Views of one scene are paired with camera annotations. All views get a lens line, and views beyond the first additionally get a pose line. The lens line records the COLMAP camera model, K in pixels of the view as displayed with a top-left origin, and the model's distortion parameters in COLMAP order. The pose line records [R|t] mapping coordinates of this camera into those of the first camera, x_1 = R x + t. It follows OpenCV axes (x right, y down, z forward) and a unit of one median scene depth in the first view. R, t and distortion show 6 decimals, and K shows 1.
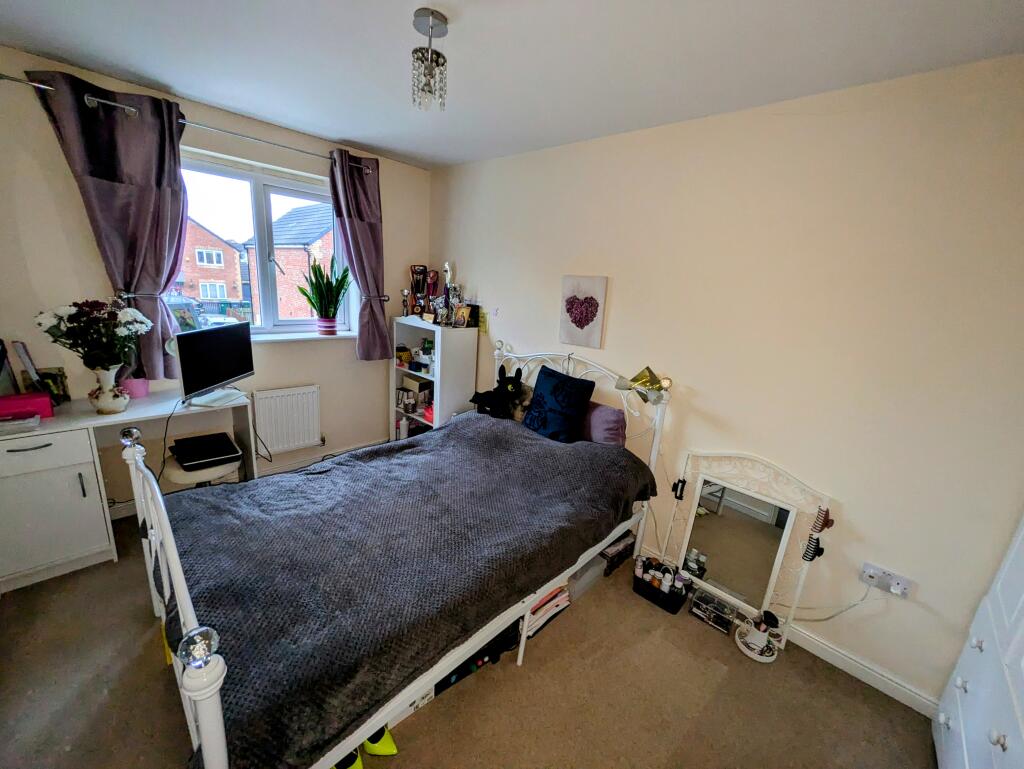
lens RADIAL K [[400.0, 0, 516.8], [0, 400.0, 380.6], [0, 0, 1]] dist [0.007645, -0.001344]
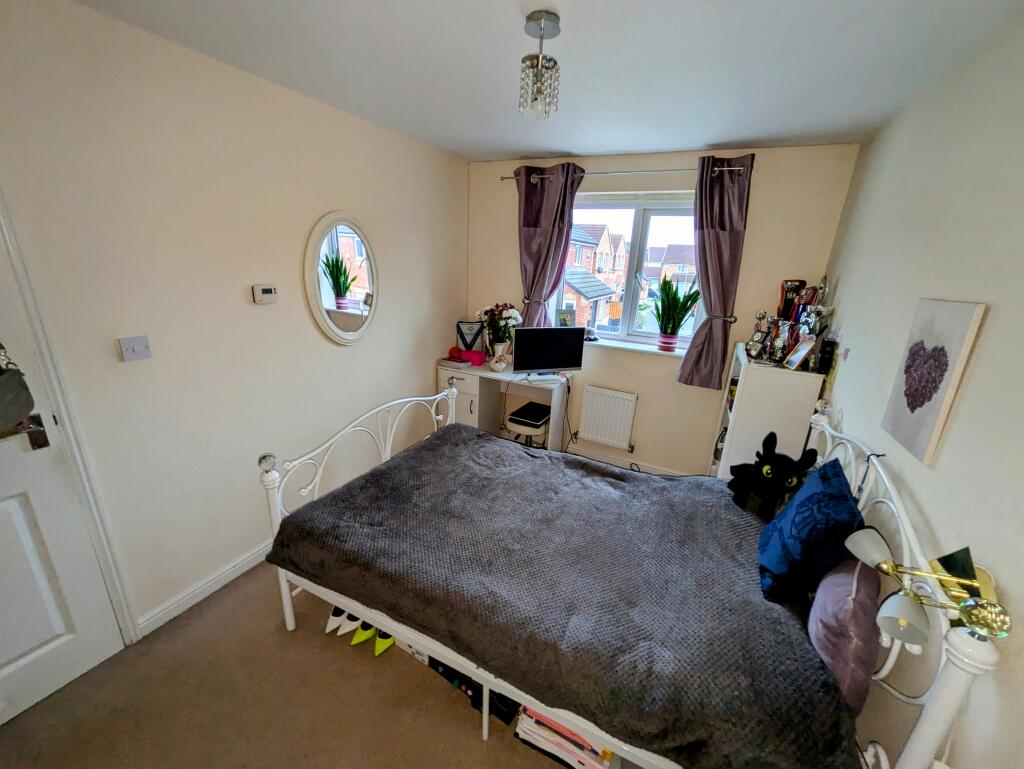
lens RADIAL K [[400.0, 0, 514.4], [0, 400.0, 383.2], [0, 0, 1]] dist [0.007645, -0.001344]
pose [[0.329381, 0.229249, -0.915944, 0.460072], [-0.259023, 0.954799, 0.145827, -0.116816], [0.907973, 0.189218, 0.373874, 0.422216]]
